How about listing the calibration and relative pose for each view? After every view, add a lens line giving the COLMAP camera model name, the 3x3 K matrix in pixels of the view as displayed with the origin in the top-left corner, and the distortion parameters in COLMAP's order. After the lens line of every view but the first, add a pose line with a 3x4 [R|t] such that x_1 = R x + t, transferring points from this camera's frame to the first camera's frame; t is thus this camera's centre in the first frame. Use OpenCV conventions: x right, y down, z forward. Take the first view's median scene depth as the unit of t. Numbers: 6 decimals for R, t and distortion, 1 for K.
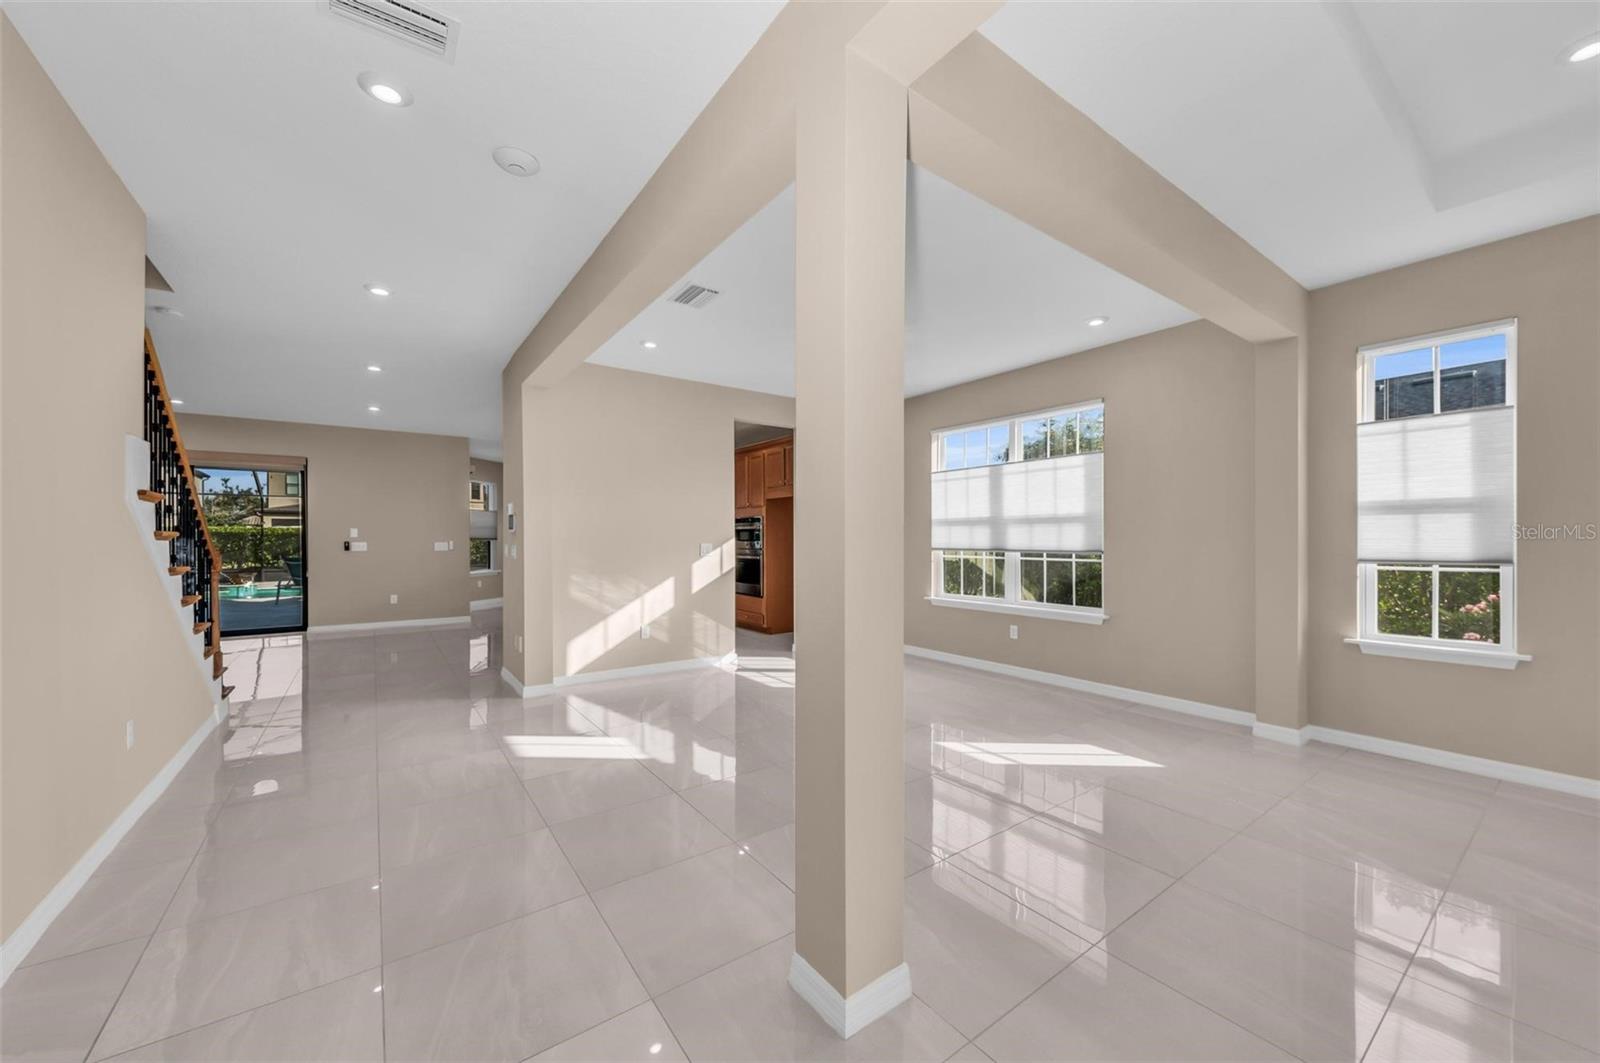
lens RADIAL K [[588.7, 0, 793.8], [0, 588.7, 534.3], [0, 0, 1]] dist [0.002323, -0.002351]
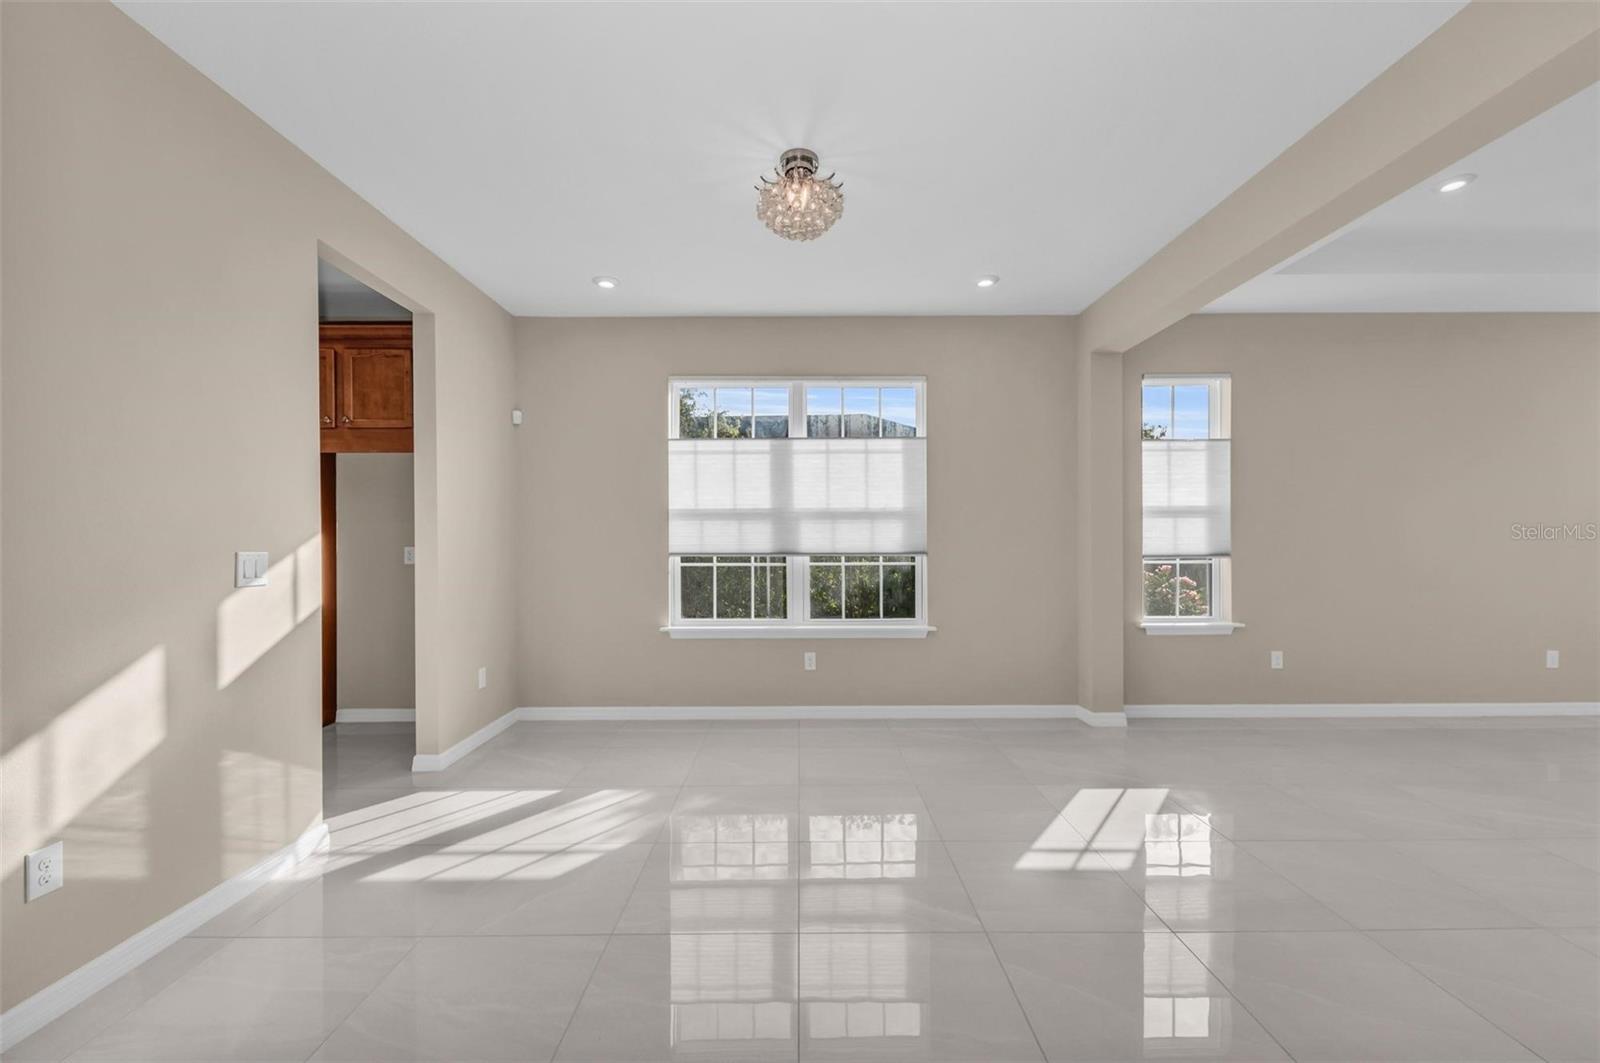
lens RADIAL K [[679.9, 0, 805.7], [0, 679.9, 544.6], [0, 0, 1]] dist [0.042257, -0.002603]
pose [[0.542015, -0.005465, 0.840351, -0.348270], [-0.004944, 0.999941, 0.009692, 0.006782], [-0.840354, -0.009408, 0.541956, 0.514908]]
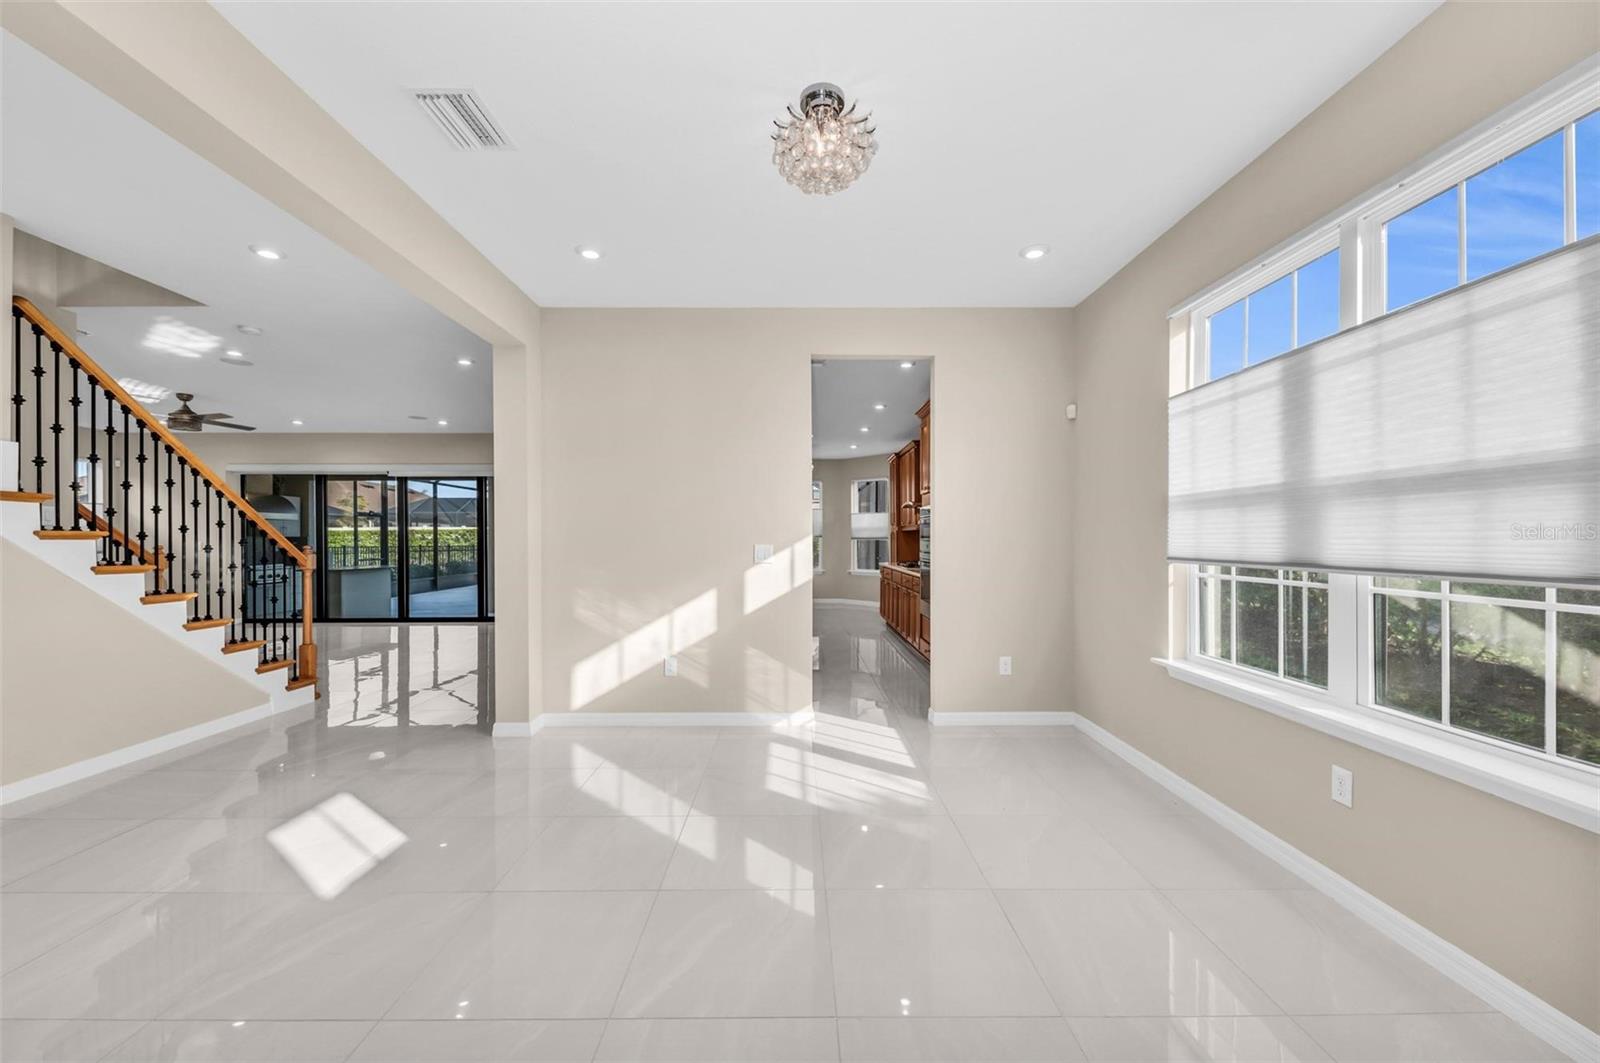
lens RADIAL K [[640.8, 0, 786.9], [0, 640.8, 530.9], [0, 0, 1]] dist [0.018807, -0.000098]
pose [[0.811922, -0.005950, -0.583736, 0.318009], [0.002171, 0.999972, -0.007173, 0.005805], [0.583762, 0.004557, 0.811912, 0.441762]]
